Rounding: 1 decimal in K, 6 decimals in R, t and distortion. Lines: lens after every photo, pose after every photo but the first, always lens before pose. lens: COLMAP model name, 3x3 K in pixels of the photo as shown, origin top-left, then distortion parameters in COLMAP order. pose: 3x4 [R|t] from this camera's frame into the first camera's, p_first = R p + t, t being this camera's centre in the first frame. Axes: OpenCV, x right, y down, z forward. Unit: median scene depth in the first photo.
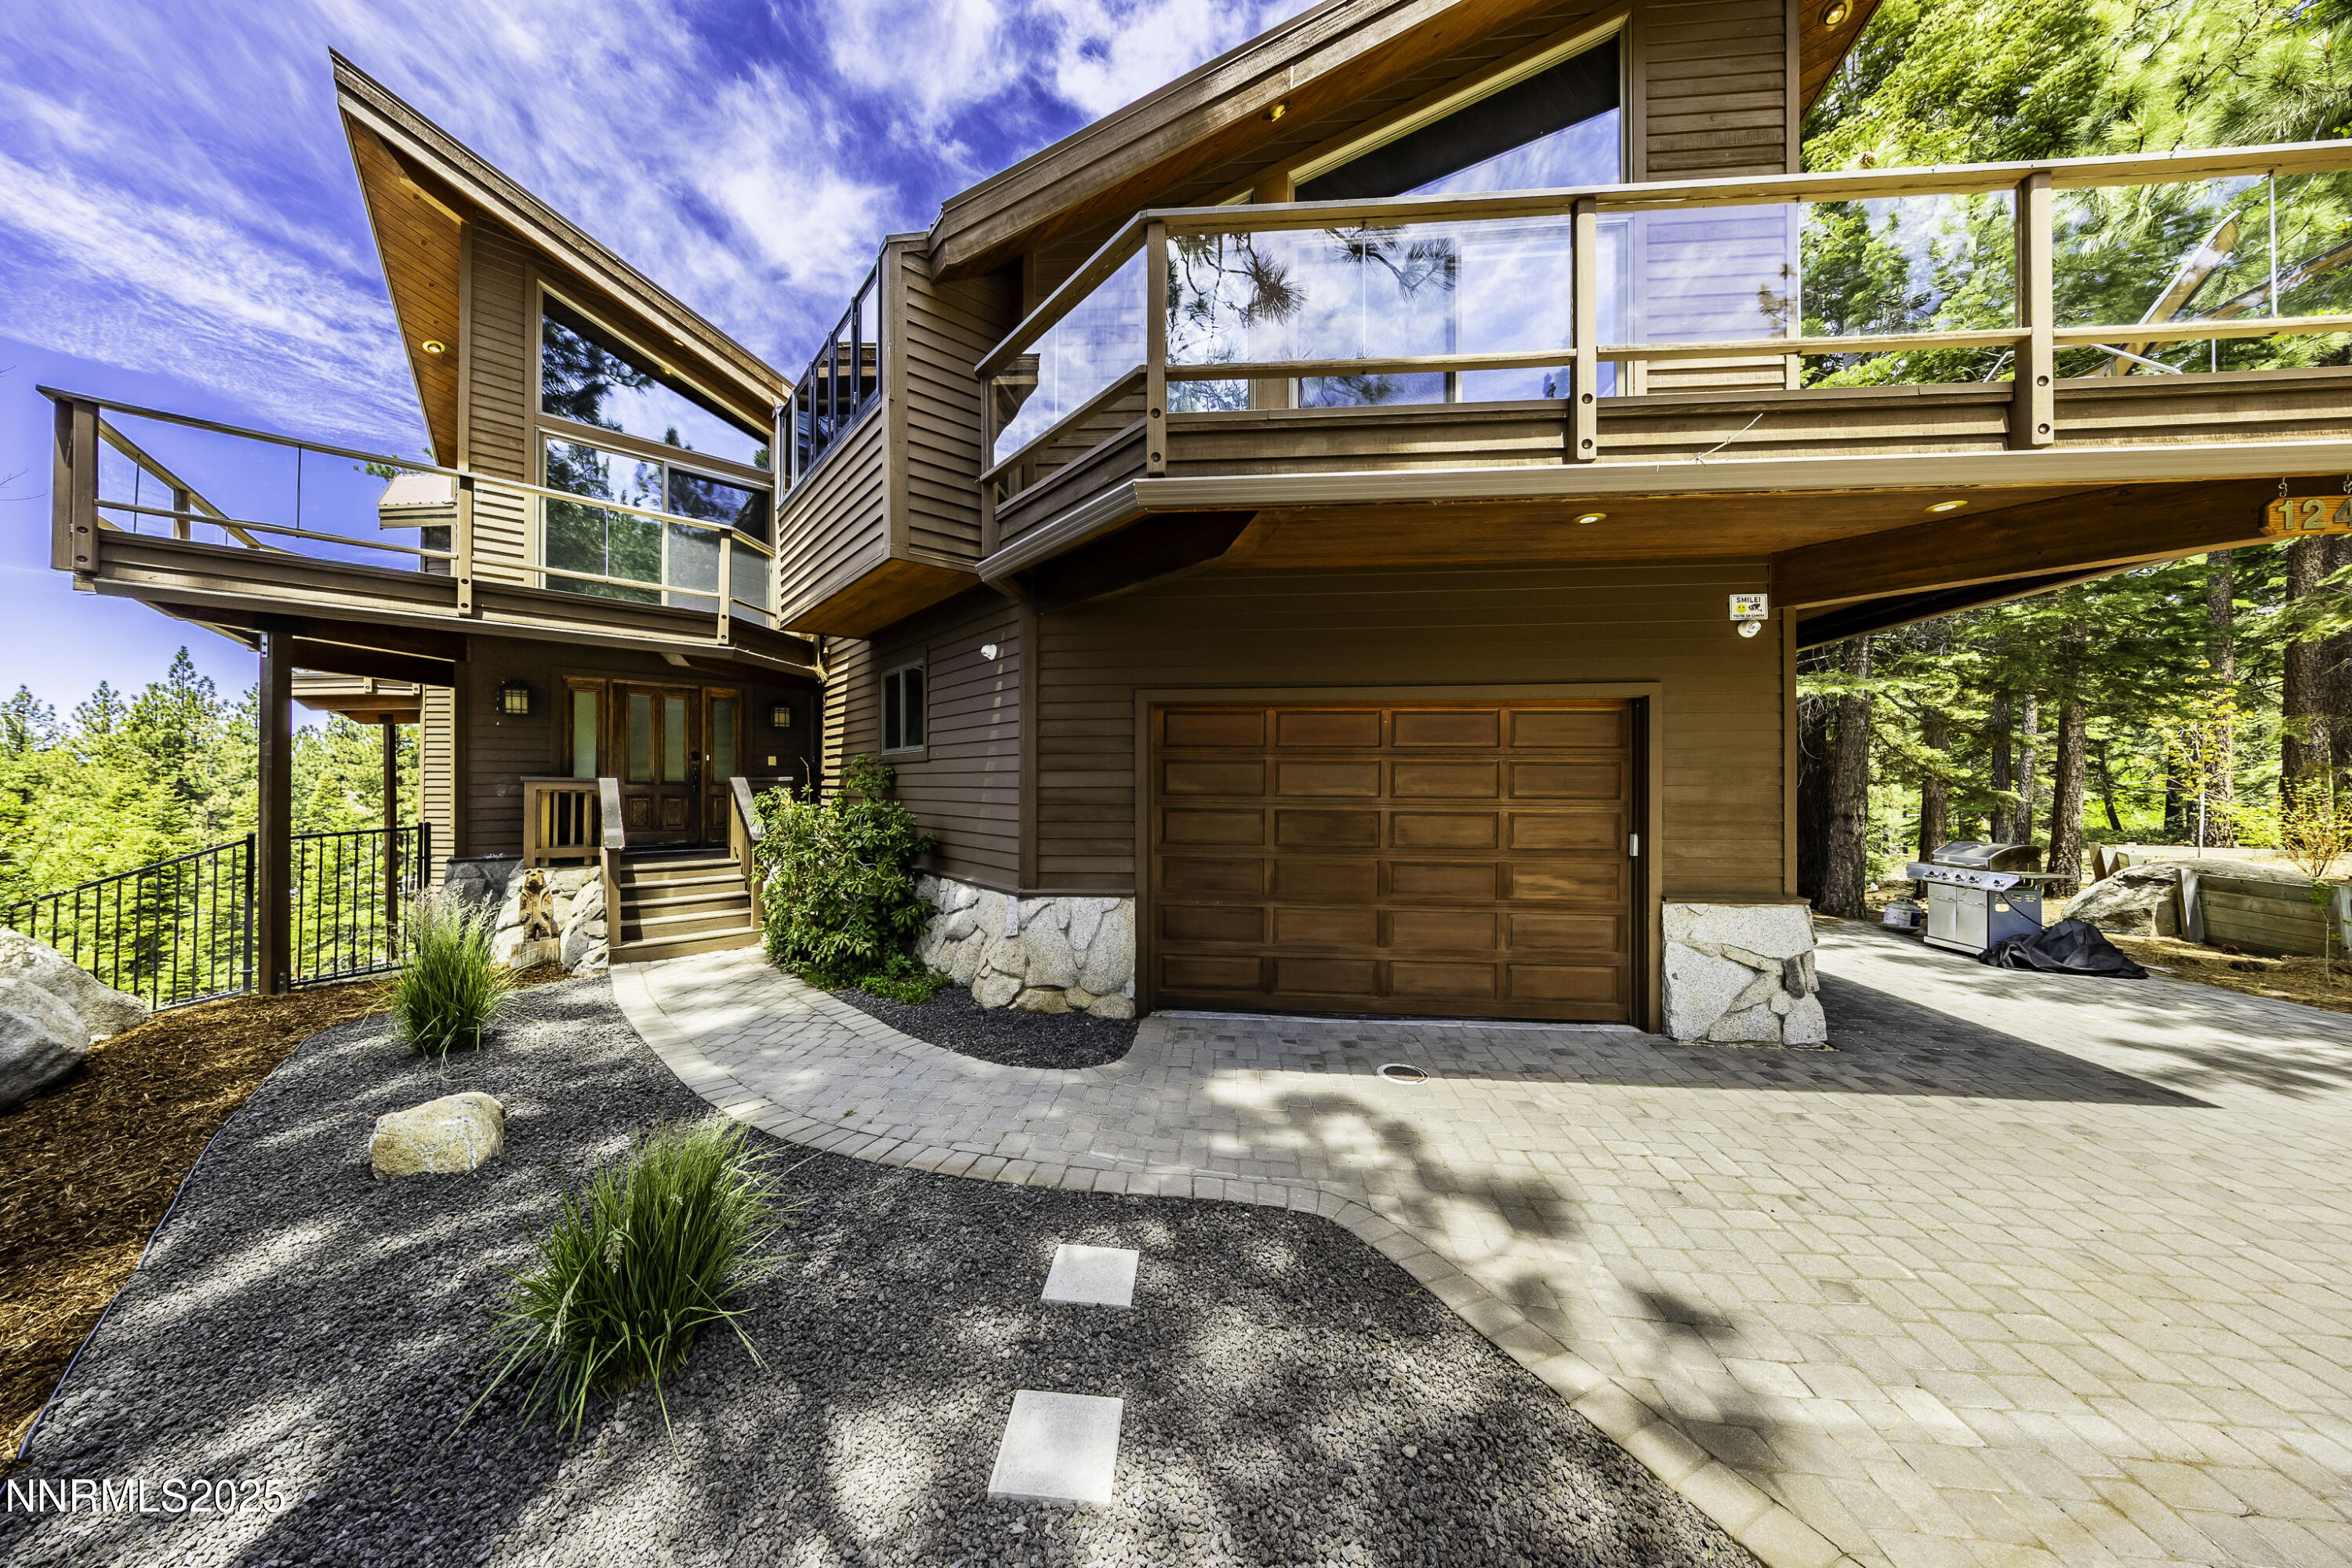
lens RADIAL K [[730.7, 0, 1177.7], [0, 730.7, 779.5], [0, 0, 1]] dist [-0.000925, -0.000205]
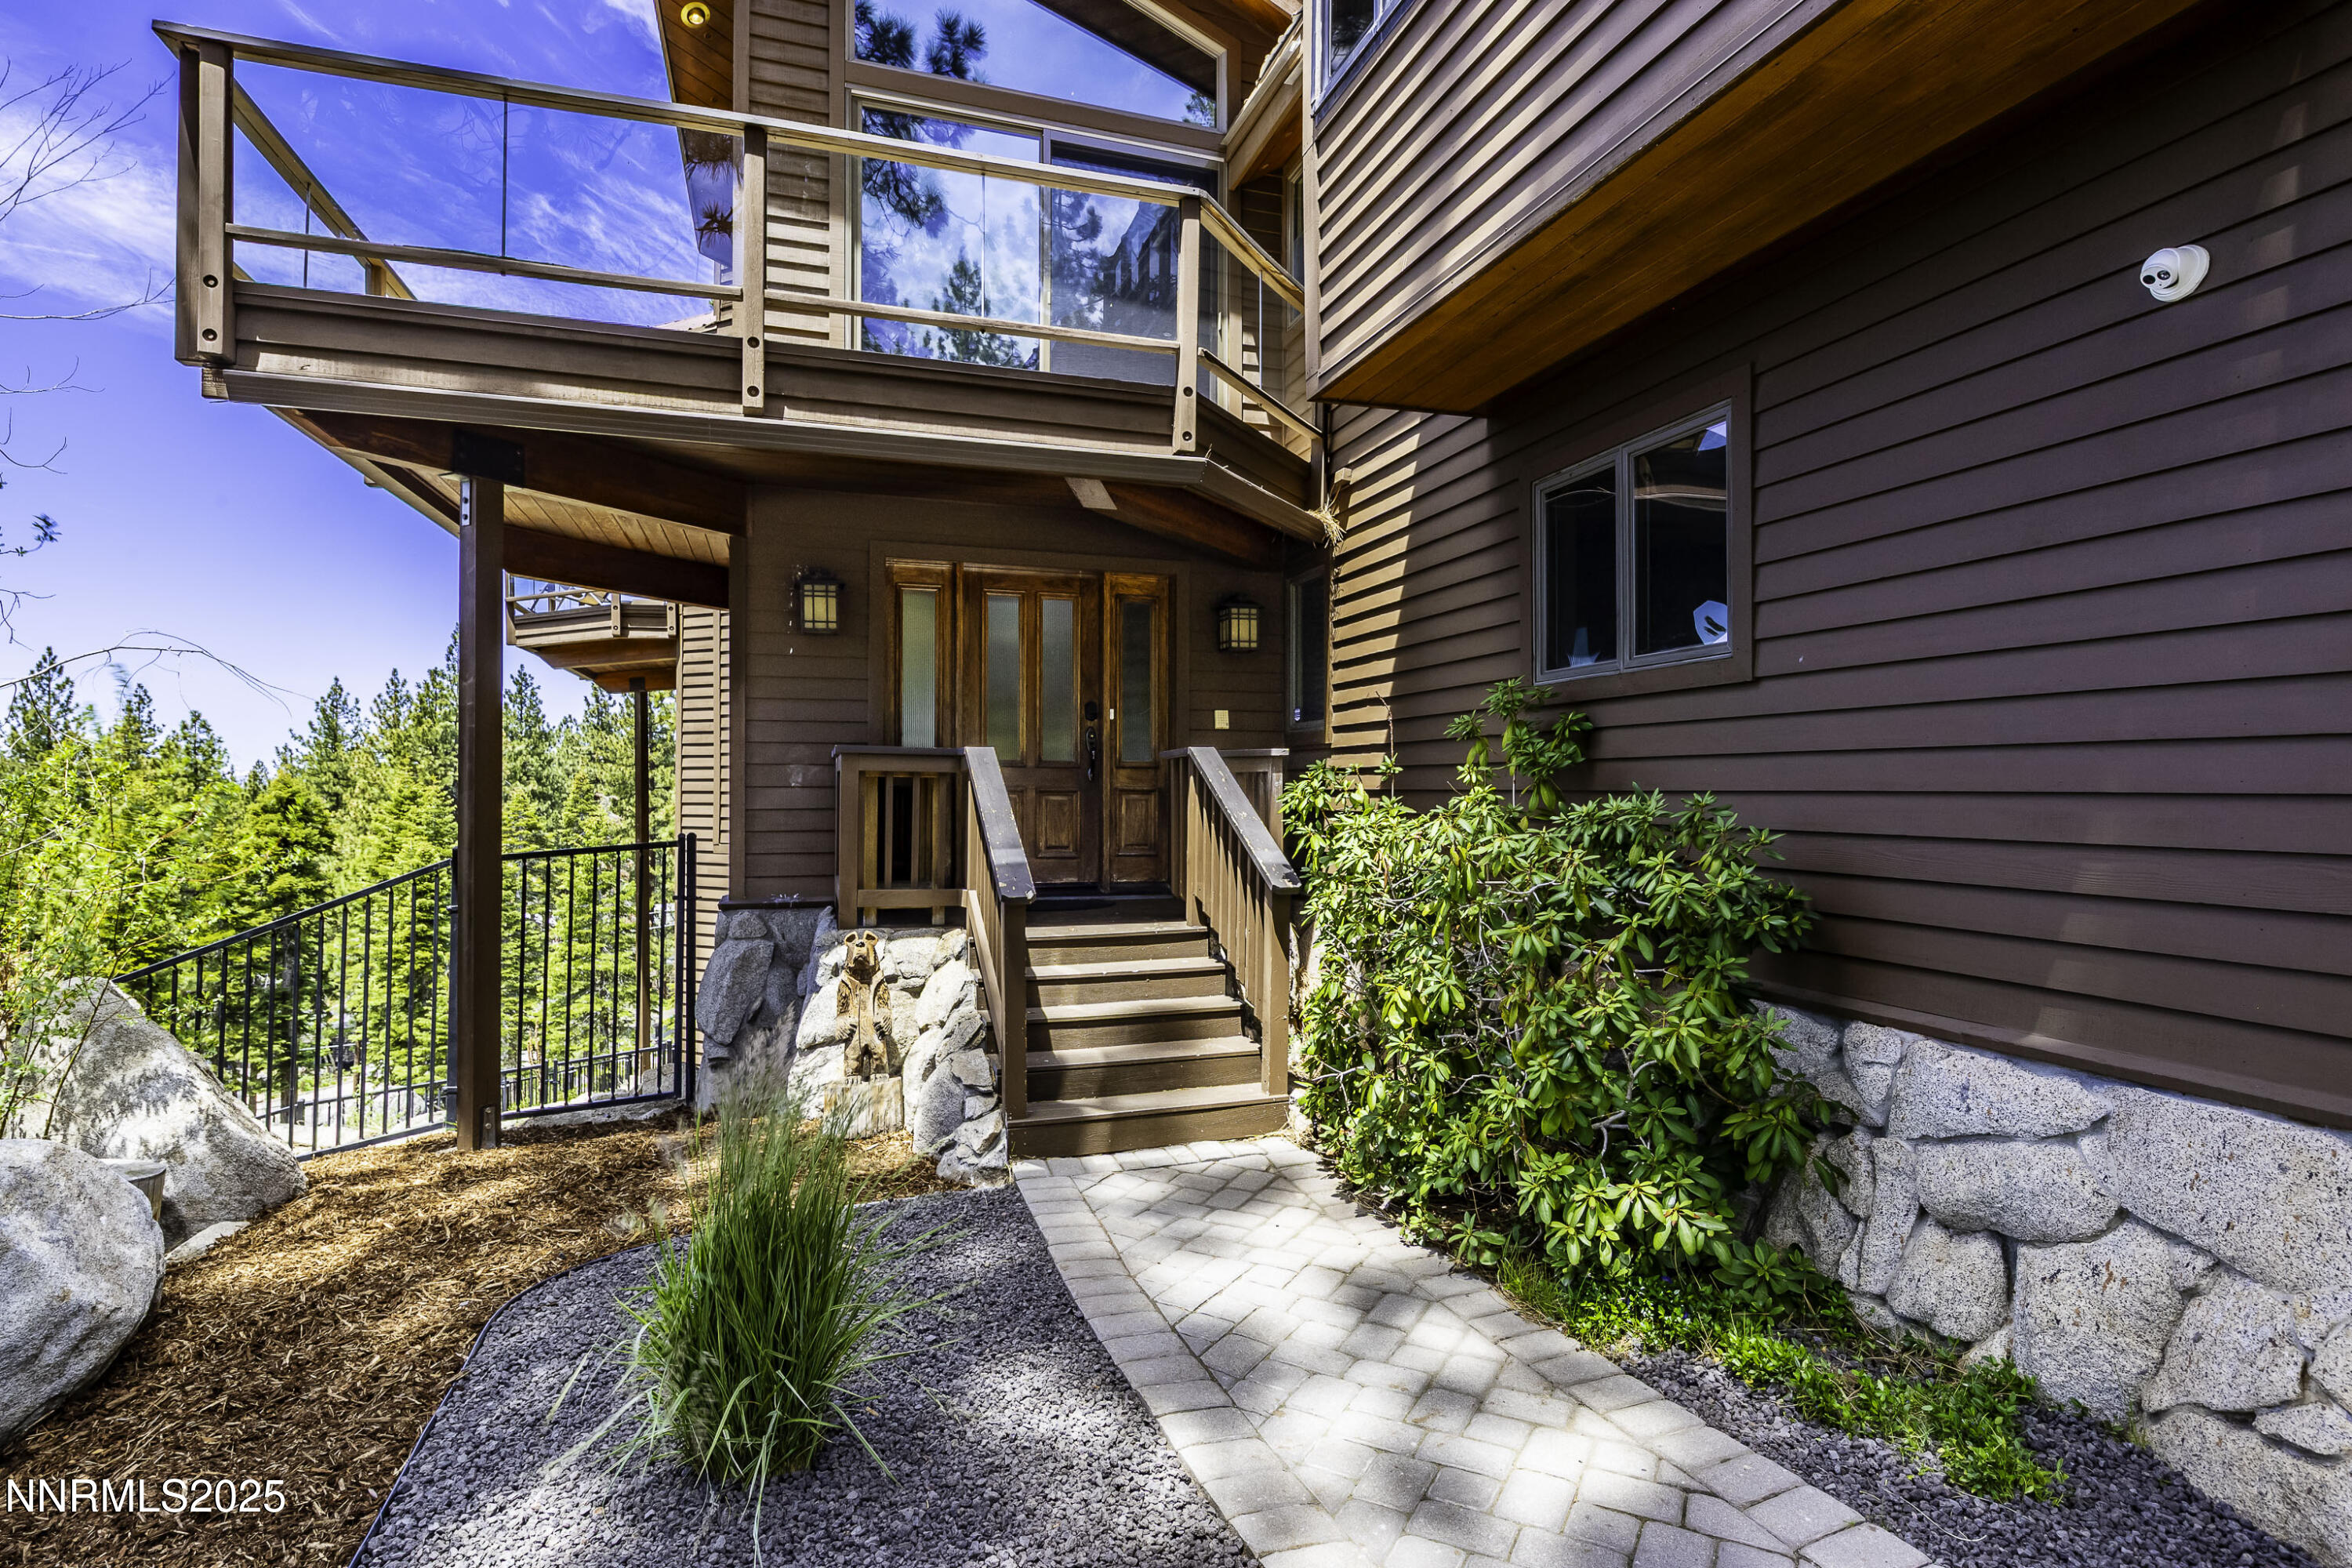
lens RADIAL K [[1206.7, 0, 1174.2], [0, 1206.7, 767.8], [0, 0, 1]] dist [0.016890, -0.001217]
pose [[0.917237, -0.007229, -0.398276, -0.349941], [0.002849, 0.999929, -0.011588, 0.021820], [0.398331, 0.009494, 0.917193, 0.325729]]
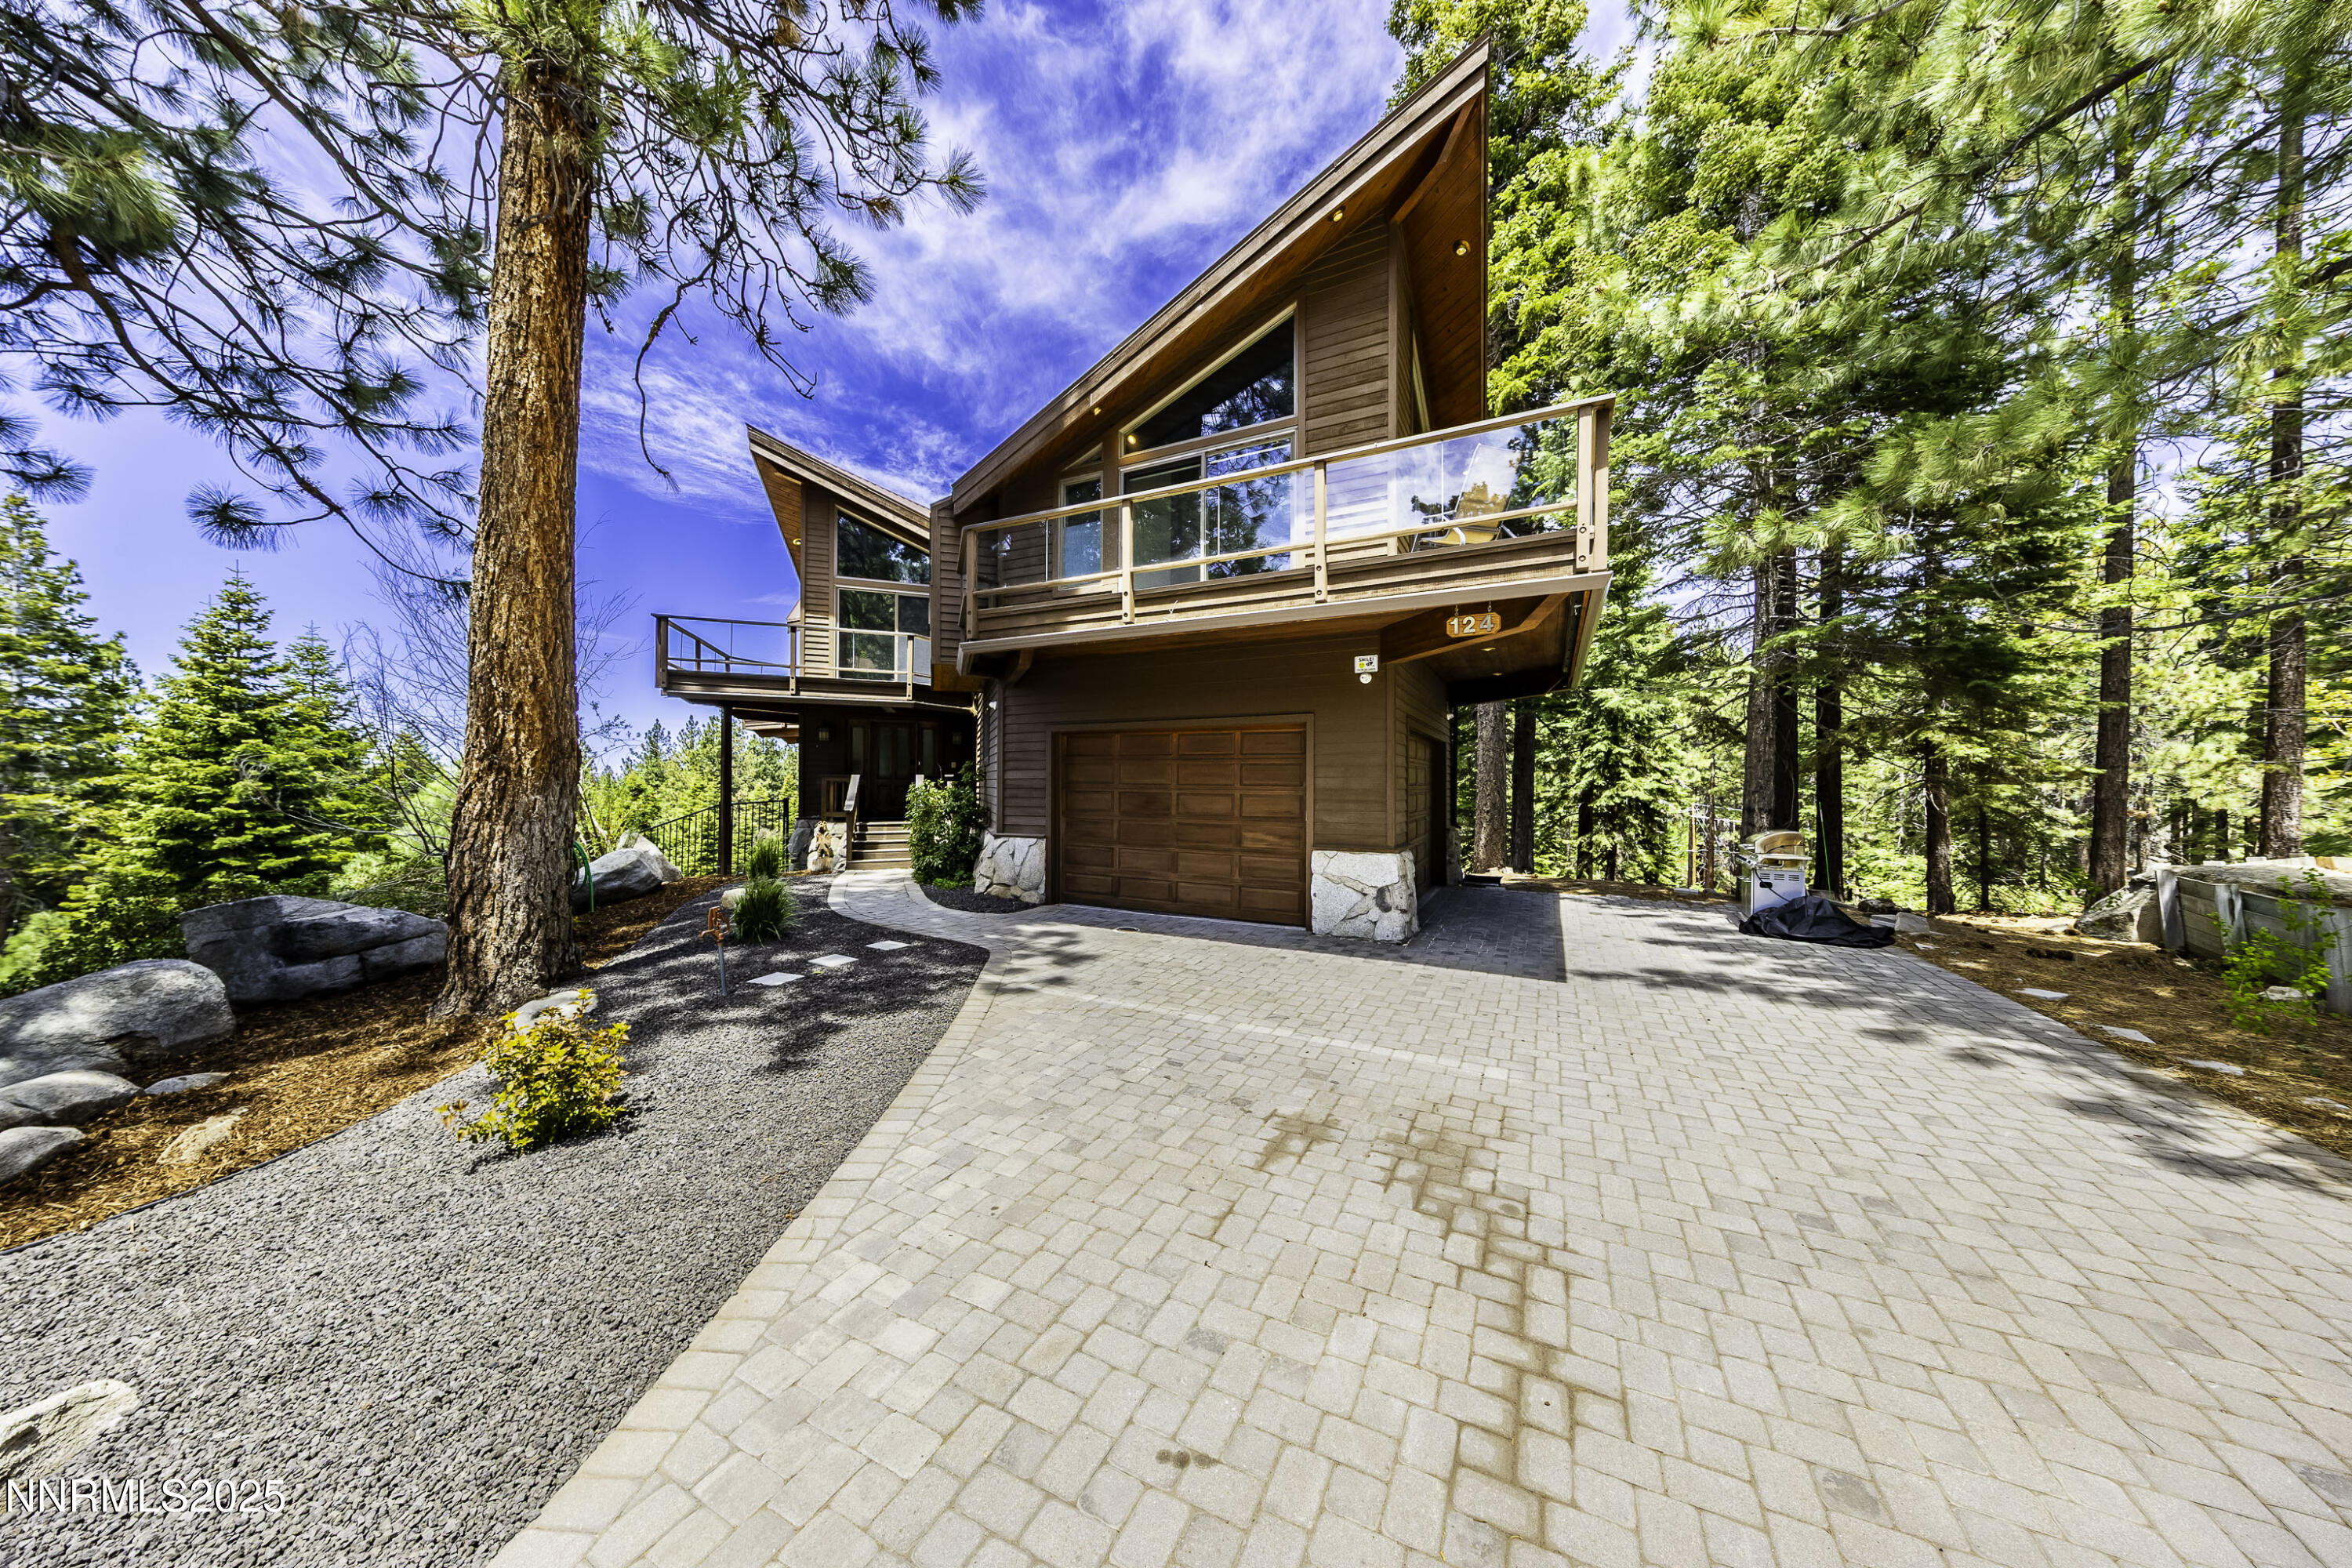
lens RADIAL K [[730.7, 0, 1190.2], [0, 730.7, 778.3], [0, 0, 1]] dist [-0.000925, -0.000205]
pose [[0.929237, -0.000150, -0.369485, 0.717694], [-0.000716, 0.999997, -0.002207, 0.009923], [0.369484, 0.002316, 0.929234, -0.429110]]
